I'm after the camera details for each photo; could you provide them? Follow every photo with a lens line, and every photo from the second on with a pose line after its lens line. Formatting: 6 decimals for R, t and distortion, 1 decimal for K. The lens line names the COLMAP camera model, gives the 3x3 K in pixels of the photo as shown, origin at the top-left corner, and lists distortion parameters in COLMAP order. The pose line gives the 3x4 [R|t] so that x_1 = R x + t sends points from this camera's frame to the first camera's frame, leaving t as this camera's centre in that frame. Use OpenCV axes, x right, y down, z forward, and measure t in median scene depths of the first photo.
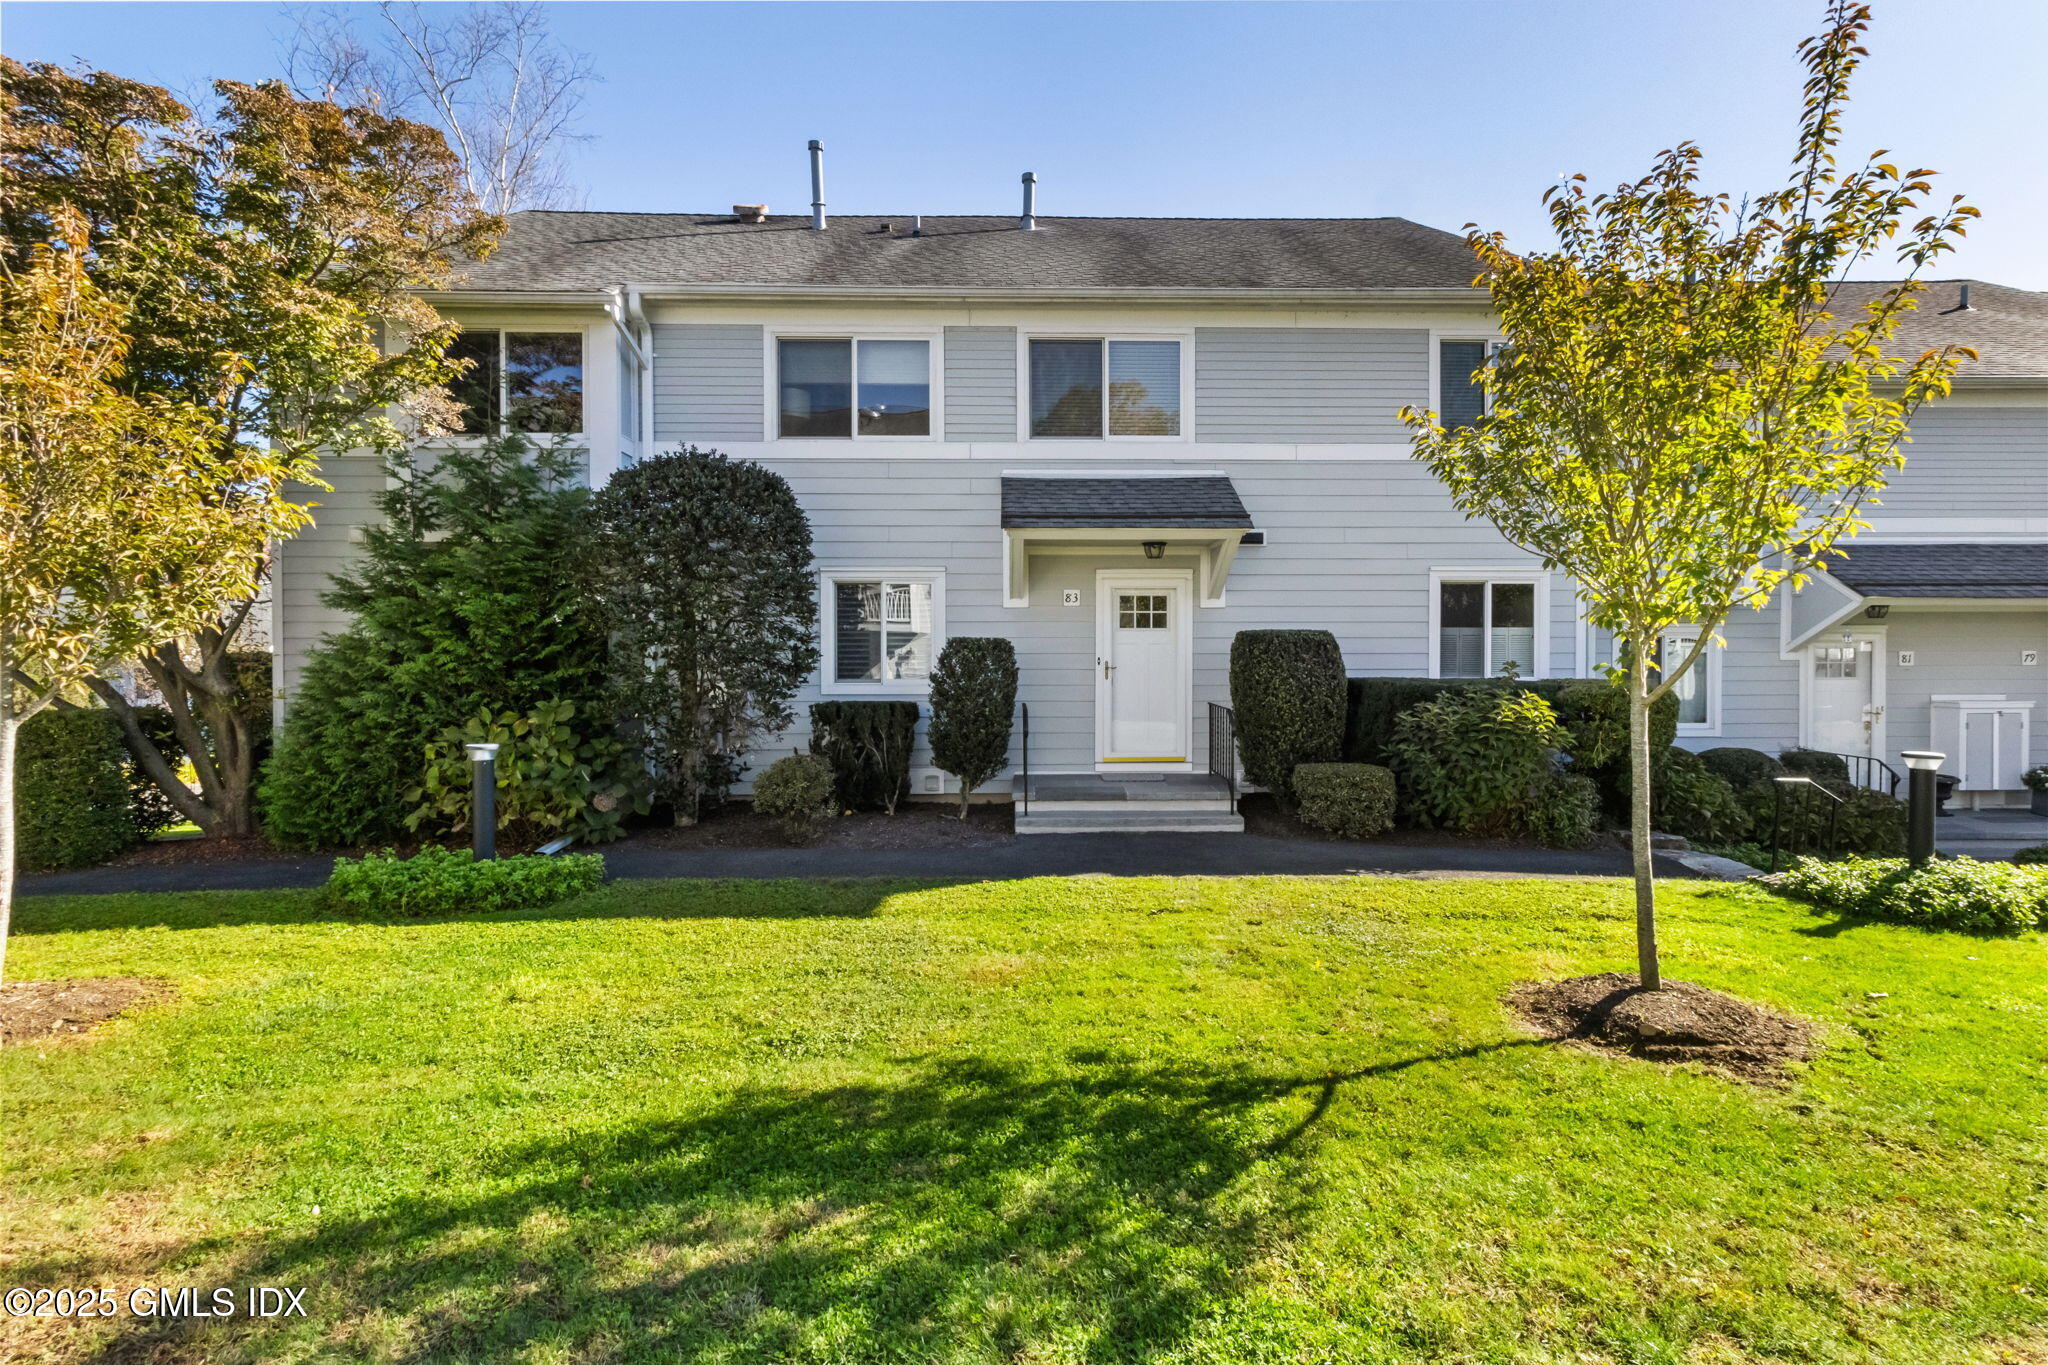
lens RADIAL K [[949.3, 0, 1045.9], [0, 949.3, 668.0], [0, 0, 1]] dist [0.002501, 0.000459]
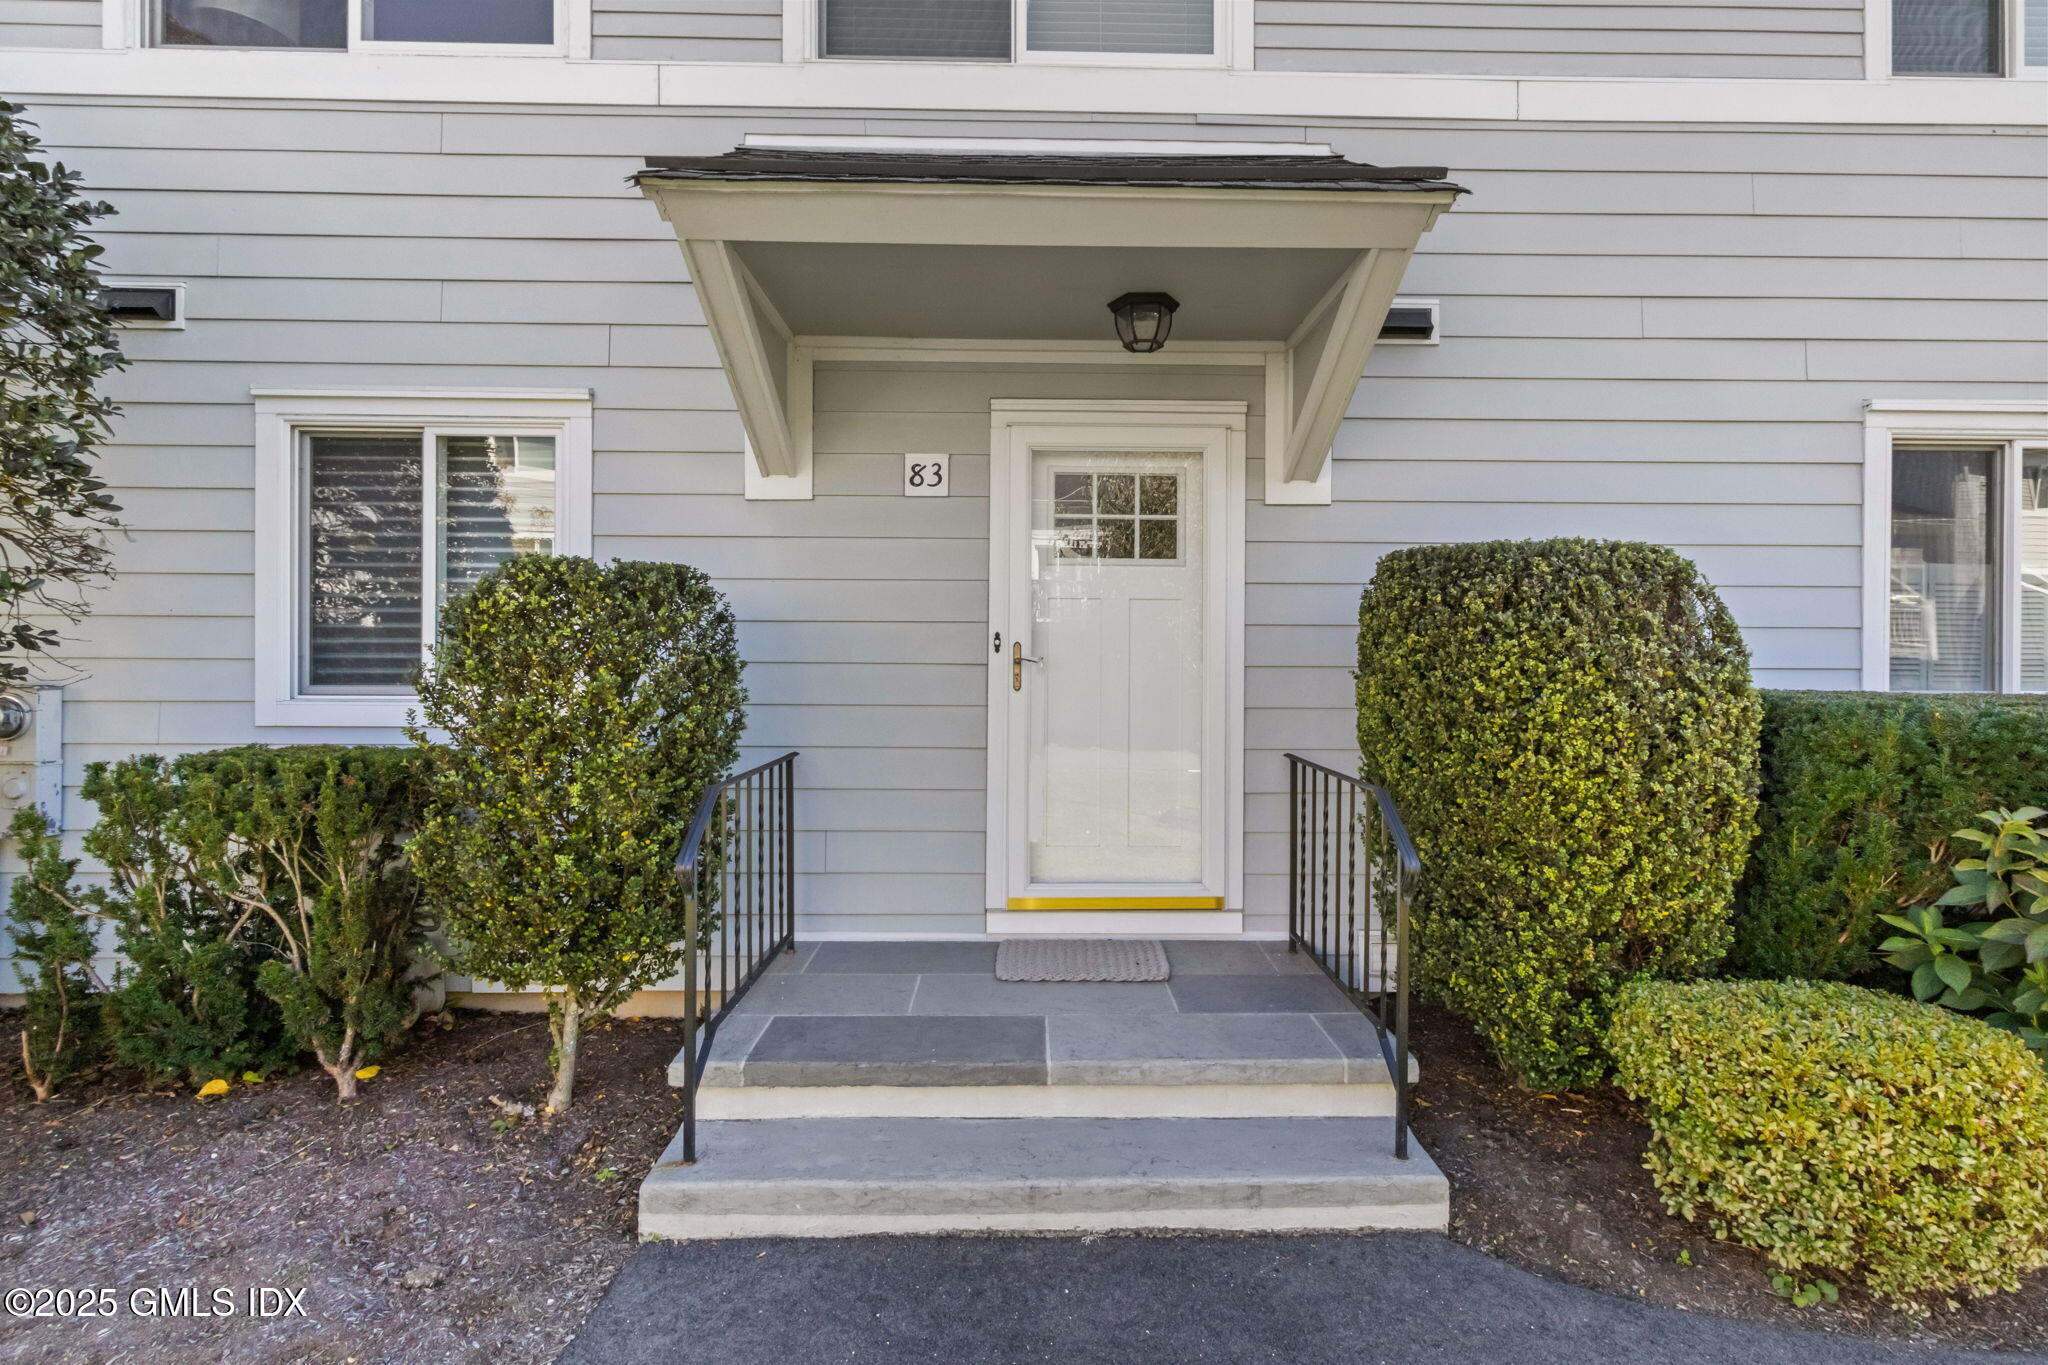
lens RADIAL K [[949.3, 0, 1045.9], [0, 949.3, 668.0], [0, 0, 1]] dist [0.002501, 0.000459]
pose [[0.999974, 0.004733, -0.005401, 0.077003], [-0.004746, 0.999986, -0.002457, 0.003844], [0.005389, 0.002483, 0.999982, 0.620699]]
